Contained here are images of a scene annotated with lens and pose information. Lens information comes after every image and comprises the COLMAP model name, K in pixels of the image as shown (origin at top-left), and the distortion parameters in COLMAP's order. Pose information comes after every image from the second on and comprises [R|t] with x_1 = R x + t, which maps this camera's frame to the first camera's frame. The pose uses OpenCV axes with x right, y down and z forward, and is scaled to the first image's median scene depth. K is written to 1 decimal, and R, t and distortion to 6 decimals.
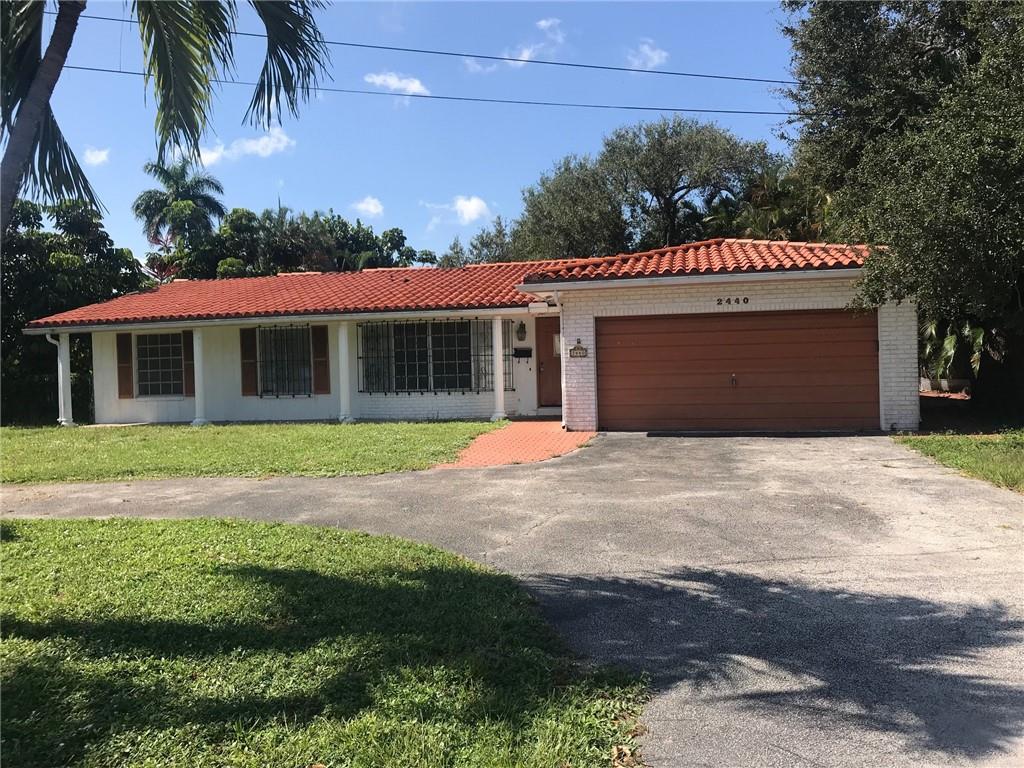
lens RADIAL K [[911.2, 0, 512.0], [0, 911.2, 384.0], [0, 0, 1]] dist [0.057851, 0.003141]
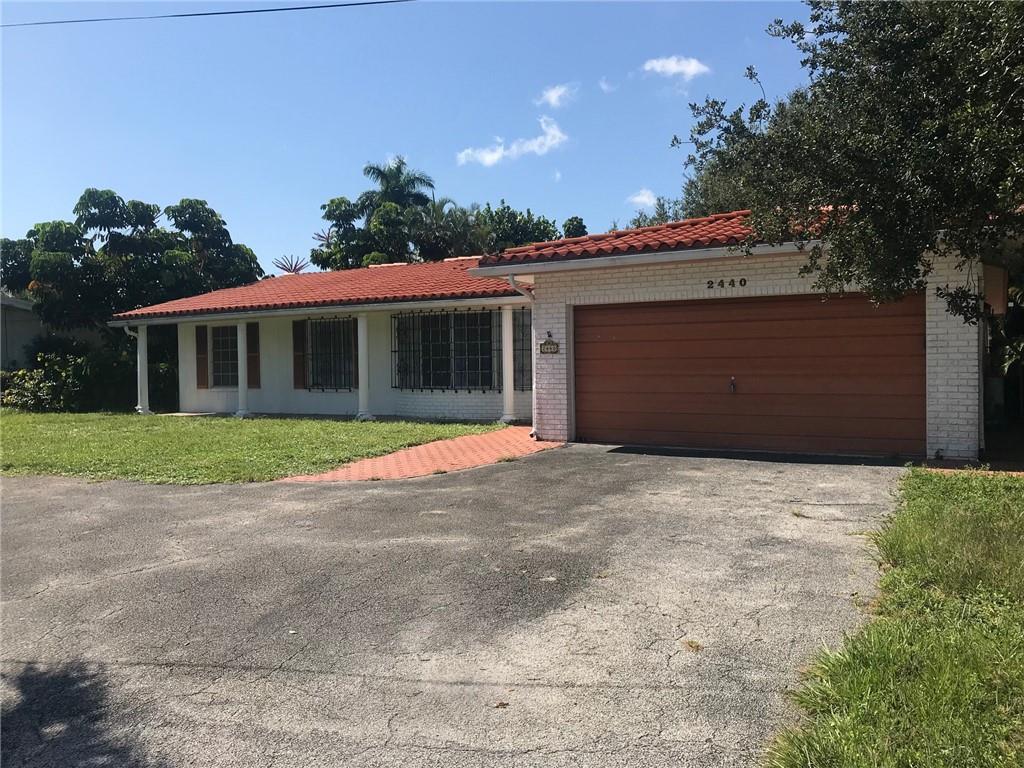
lens RADIAL K [[911.2, 0, 512.0], [0, 911.2, 384.0], [0, 0, 1]] dist [0.057851, 0.003141]
pose [[0.935521, 0.022113, -0.352578, 0.287357], [-0.019834, 0.999753, 0.010075, -0.007348], [0.352713, -0.002433, 0.935728, 0.166828]]
